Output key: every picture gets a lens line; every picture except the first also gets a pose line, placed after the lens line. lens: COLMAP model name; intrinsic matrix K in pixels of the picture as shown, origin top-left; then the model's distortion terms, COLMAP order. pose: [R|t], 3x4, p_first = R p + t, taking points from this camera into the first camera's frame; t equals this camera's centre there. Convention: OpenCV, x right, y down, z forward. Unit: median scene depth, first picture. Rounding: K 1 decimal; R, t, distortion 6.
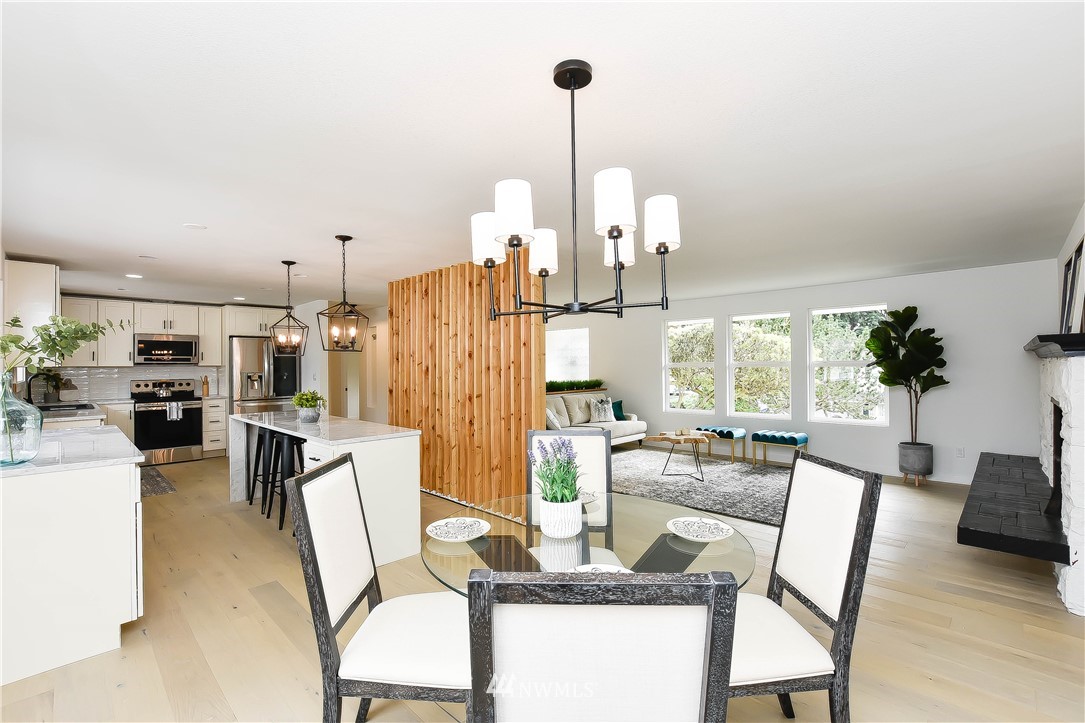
lens RADIAL K [[484.6, 0, 542.5], [0, 484.6, 361.5], [0, 0, 1]] dist [-0.015972, 0.000107]
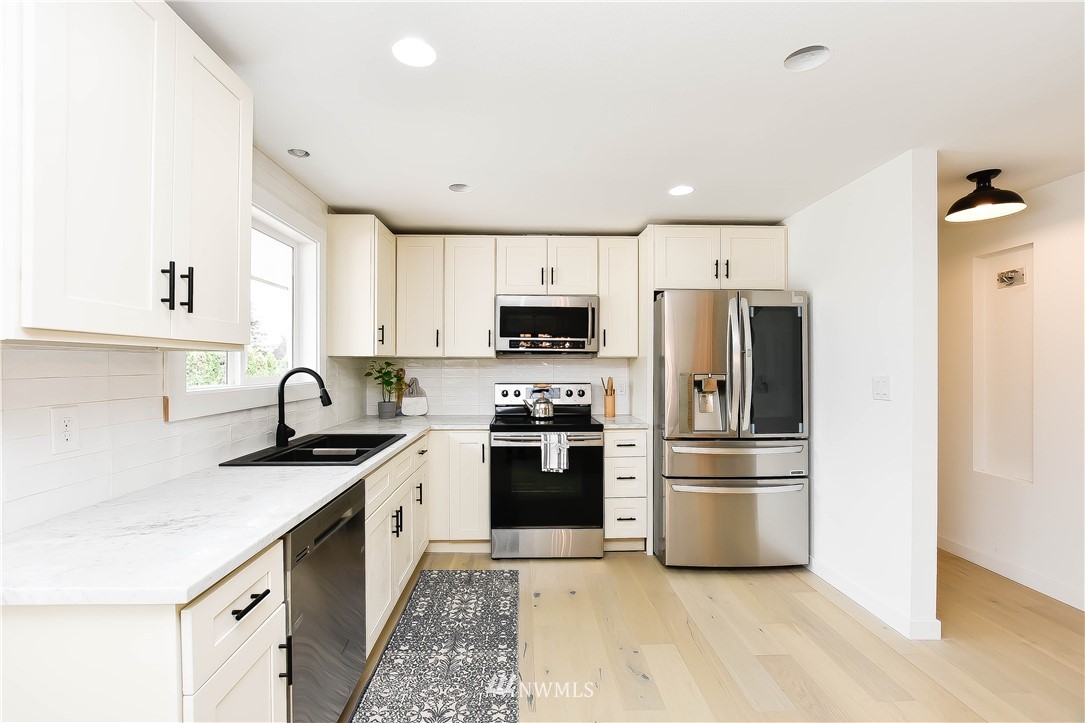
lens RADIAL K [[484.6, 0, 542.5], [0, 484.6, 361.5], [0, 0, 1]] dist [-0.015972, 0.000107]
pose [[0.731838, 0.005011, -0.681460, -0.437976], [-0.000467, 0.999976, 0.006852, 0.010464], [0.681478, -0.004697, 0.731823, 0.625163]]
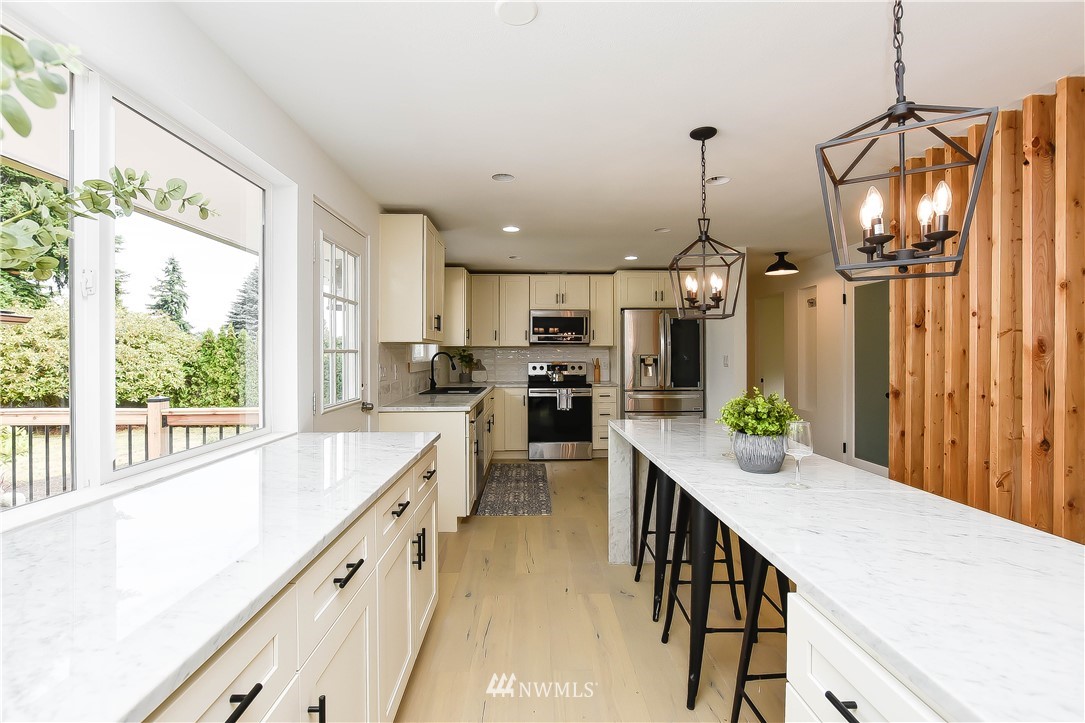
lens RADIAL K [[484.6, 0, 542.5], [0, 484.6, 361.5], [0, 0, 1]] dist [-0.015972, 0.000107]
pose [[0.723495, 0.017207, -0.690115, -0.200711], [0.001644, 0.999644, 0.026648, 0.013675], [0.690328, -0.020414, 0.723209, 0.347390]]
